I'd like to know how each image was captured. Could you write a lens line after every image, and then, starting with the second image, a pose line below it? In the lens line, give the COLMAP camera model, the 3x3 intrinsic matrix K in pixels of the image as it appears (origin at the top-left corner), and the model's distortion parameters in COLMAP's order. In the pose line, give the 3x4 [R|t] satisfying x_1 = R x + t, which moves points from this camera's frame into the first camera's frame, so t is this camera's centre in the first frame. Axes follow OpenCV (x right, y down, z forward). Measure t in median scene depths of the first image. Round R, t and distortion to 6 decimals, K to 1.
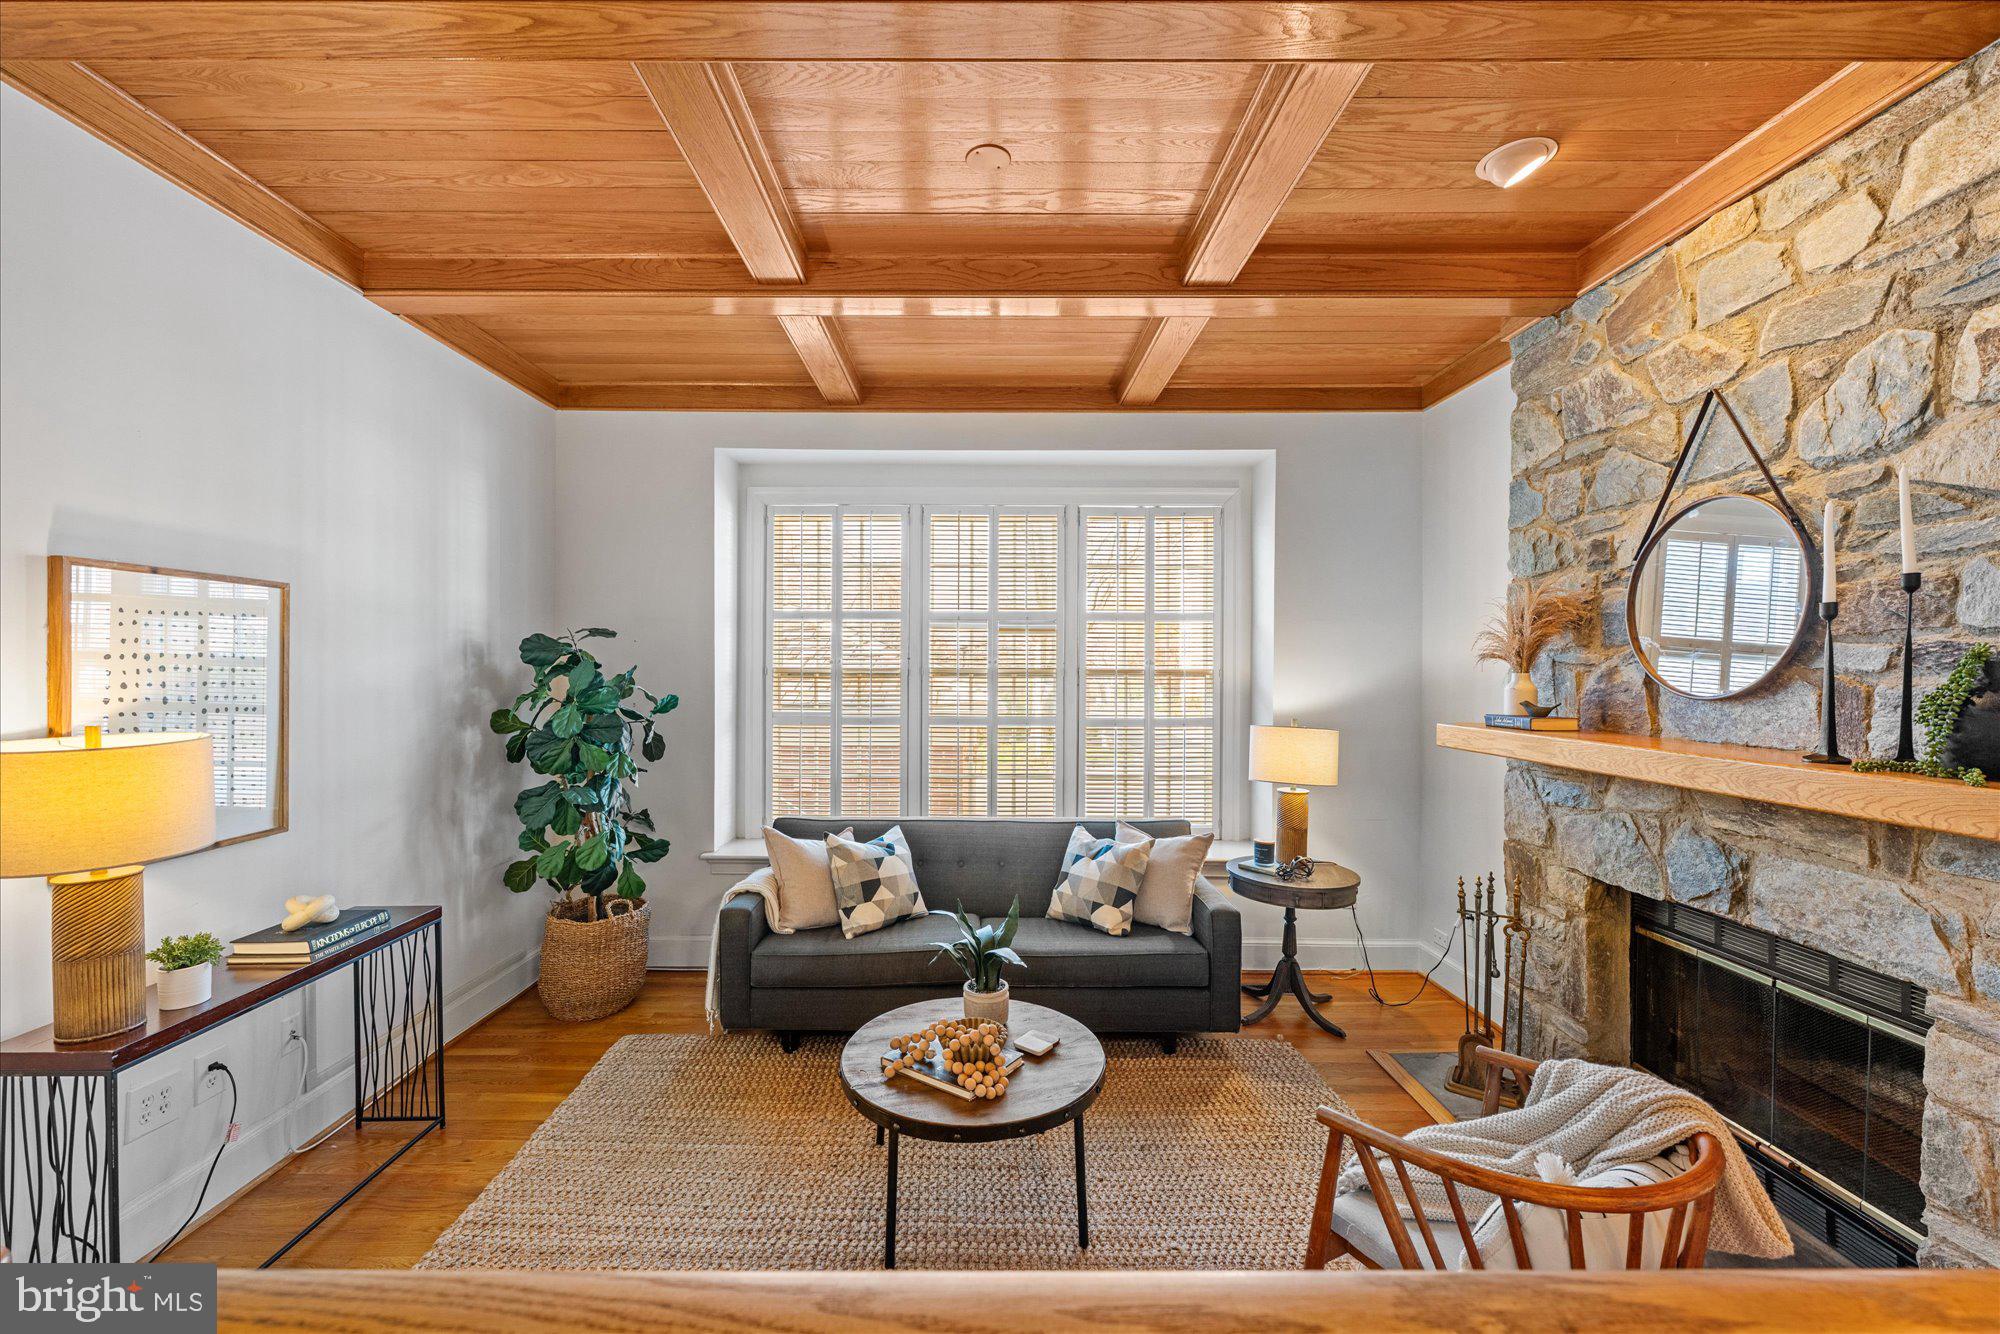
lens RADIAL K [[794.1, 0, 973.0], [0, 794.1, 678.4], [0, 0, 1]] dist [0.000982, -0.000045]
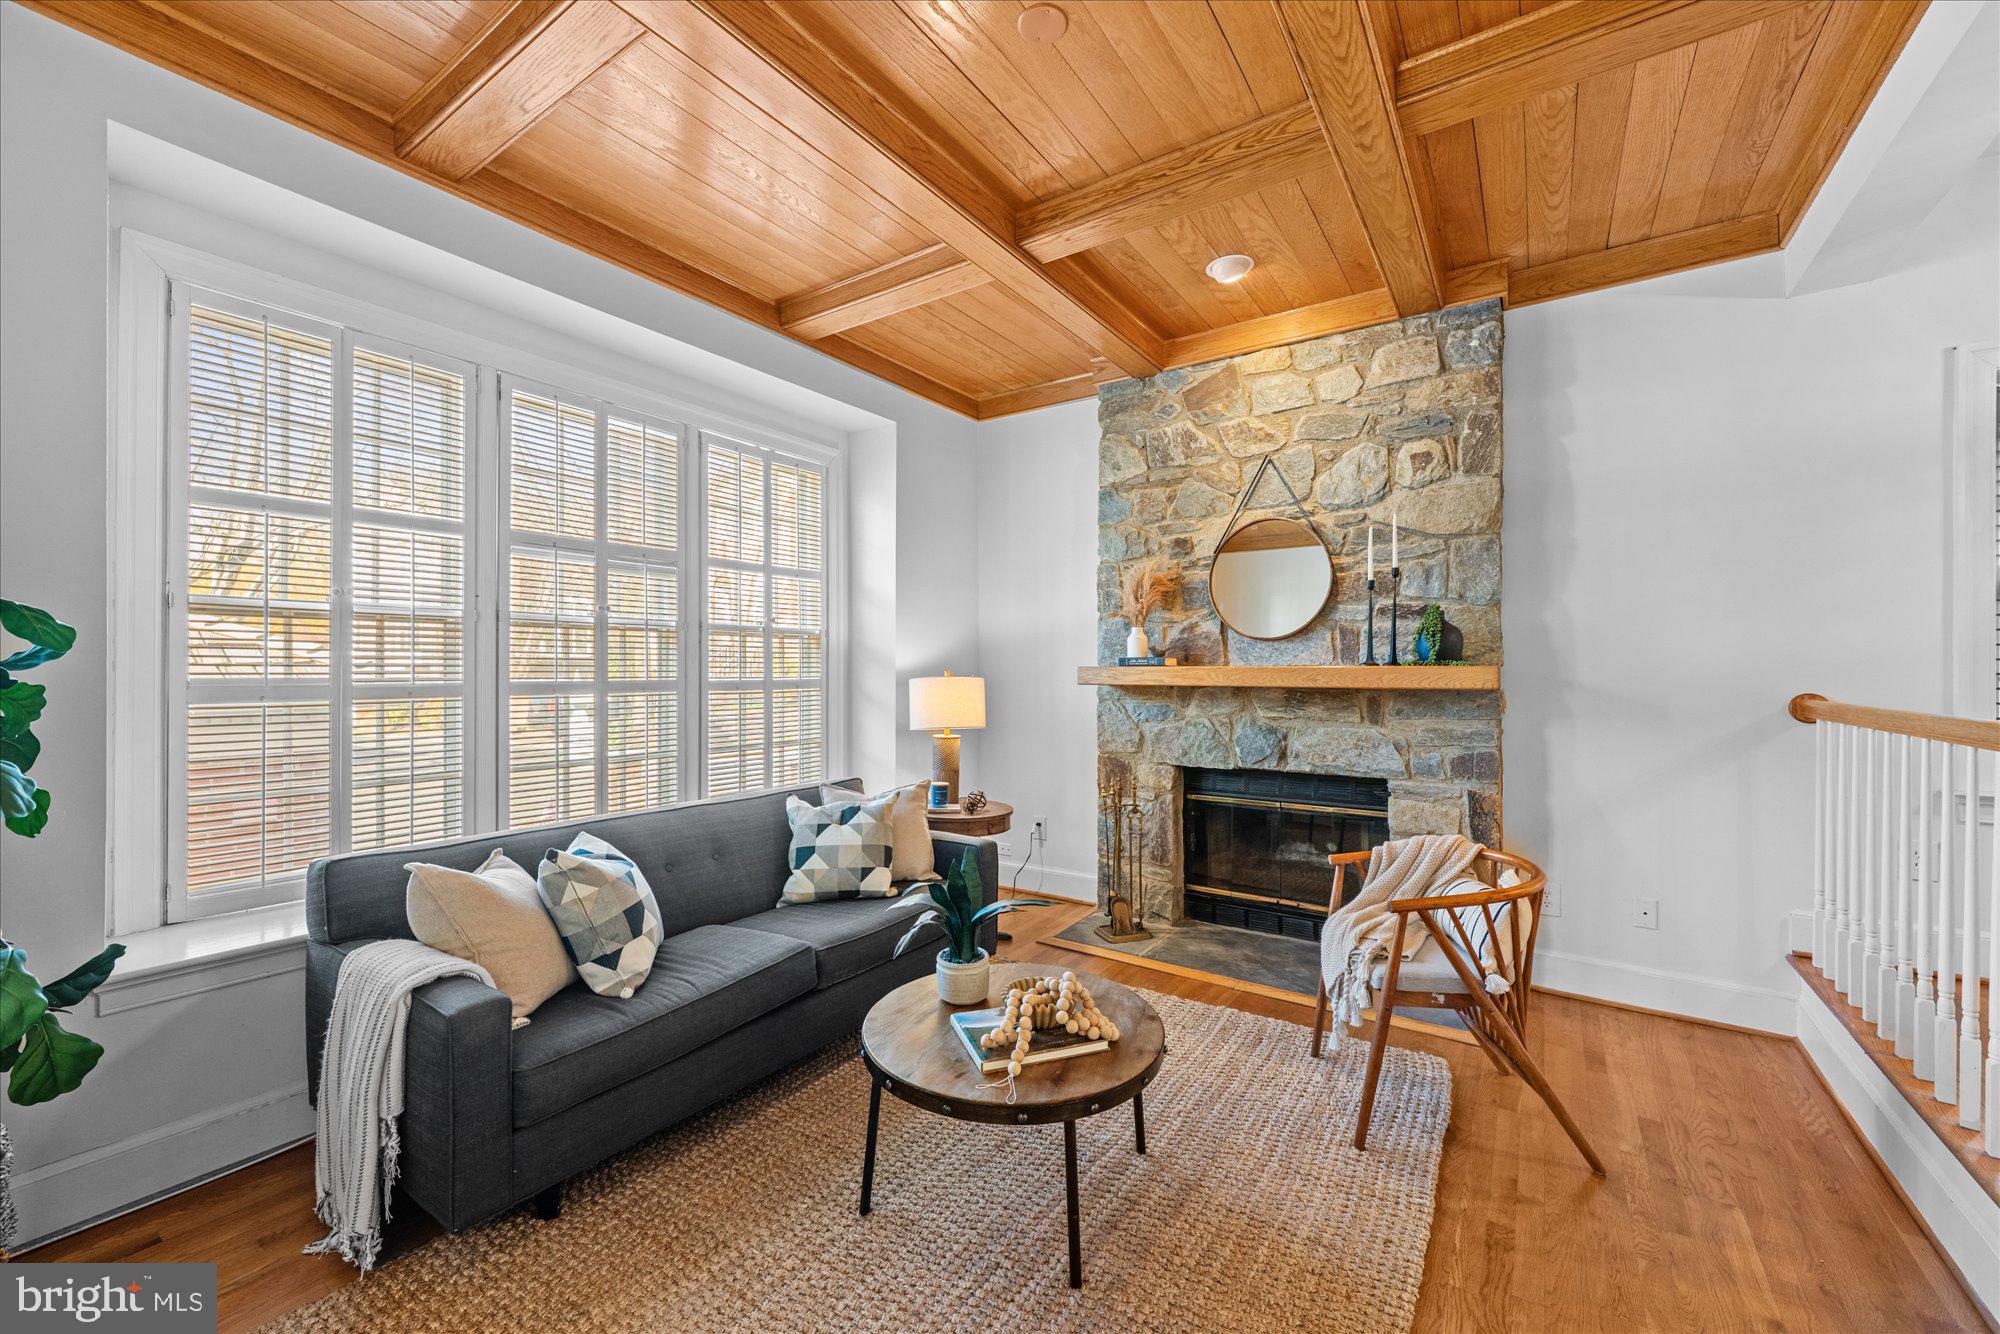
lens RADIAL K [[794.1, 0, 992.6], [0, 794.1, 672.6], [0, 0, 1]] dist [0.000982, -0.000045]
pose [[0.563985, -0.007170, 0.825754, -0.588138], [0.011764, 0.999931, 0.000648, 0.066518], [-0.825701, 0.009349, 0.564031, 0.412408]]
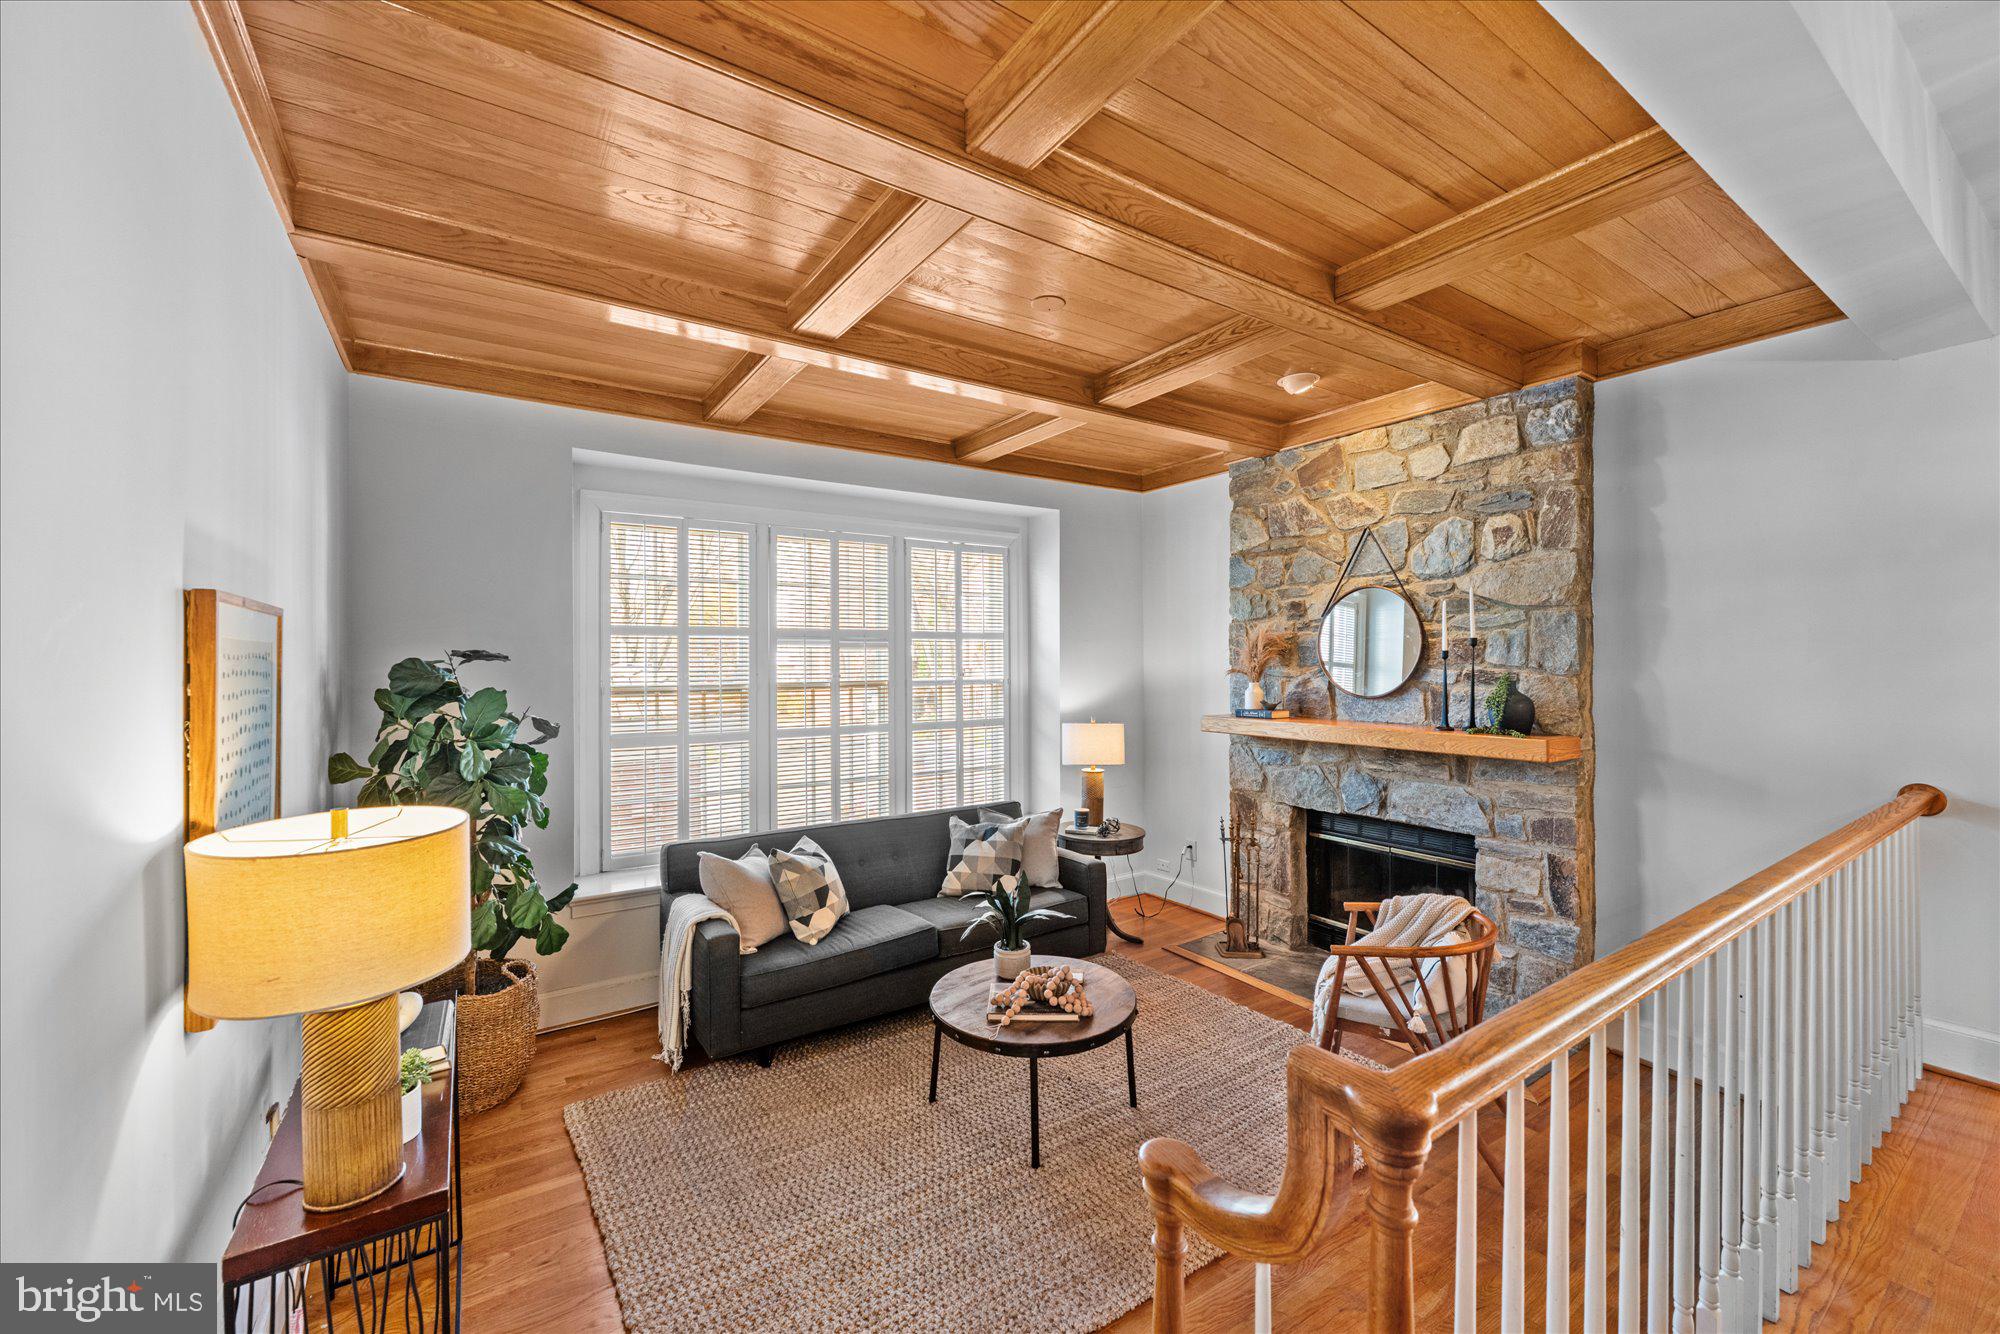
lens RADIAL K [[794.1, 0, 988.8], [0, 794.1, 668.2], [0, 0, 1]] dist [0.000982, -0.000045]
pose [[0.832871, -0.014367, 0.553281, -0.604532], [0.017024, 0.999855, 0.000337, -0.043172], [-0.553206, 0.009138, 0.832995, -0.022029]]
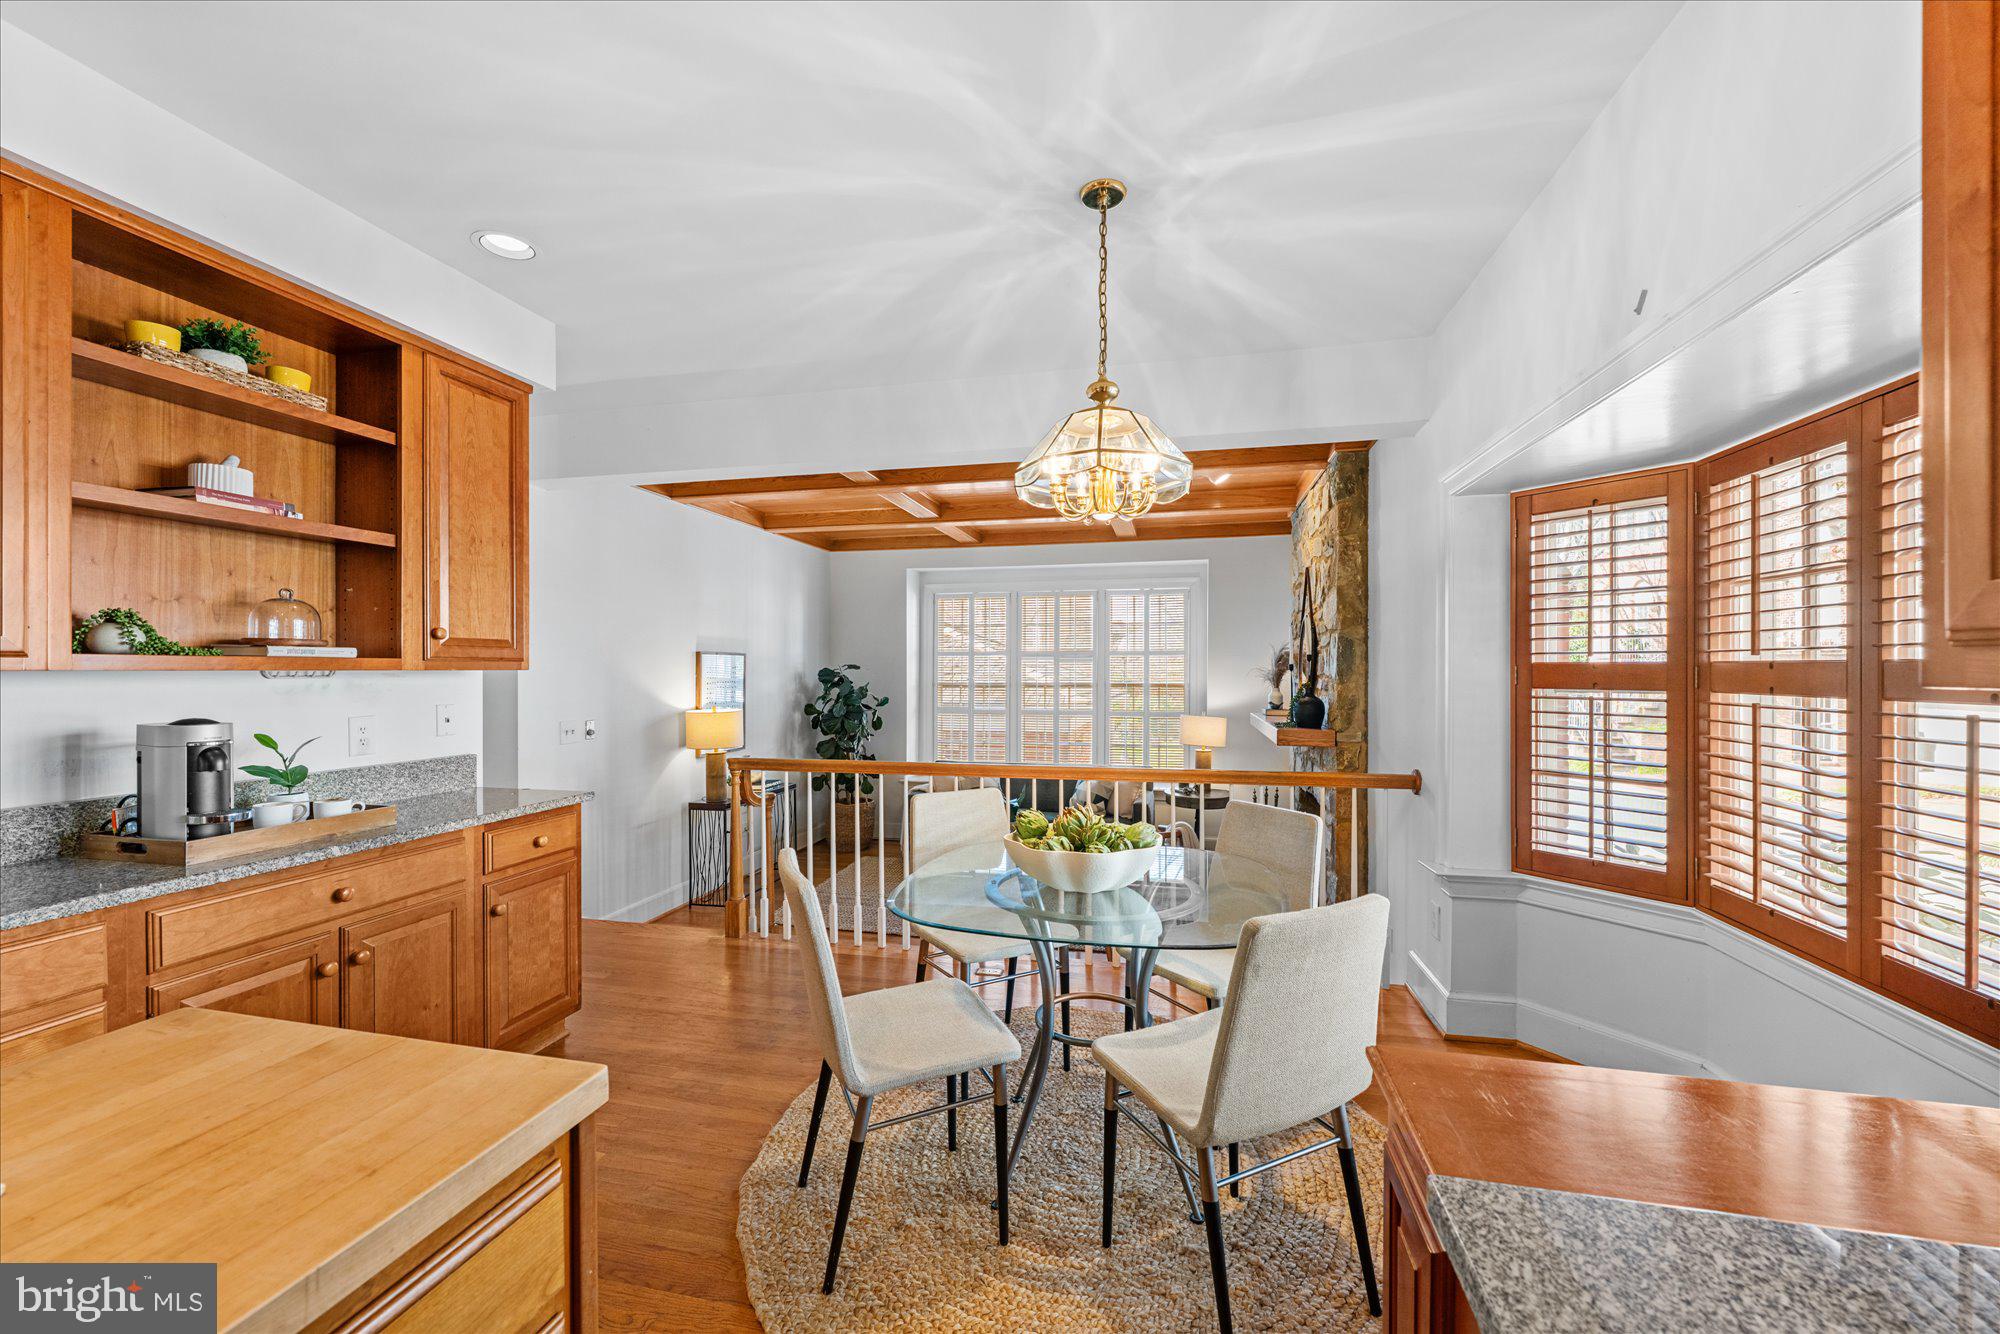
lens RADIAL K [[794.1, 0, 1003.6], [0, 794.1, 675.7], [0, 0, 1]] dist [0.000982, -0.000045]
pose [[0.976422, -0.003998, -0.215834, 0.438392], [0.002069, 0.999956, -0.009163, -0.017980], [0.215861, 0.008500, 0.976387, -1.135848]]
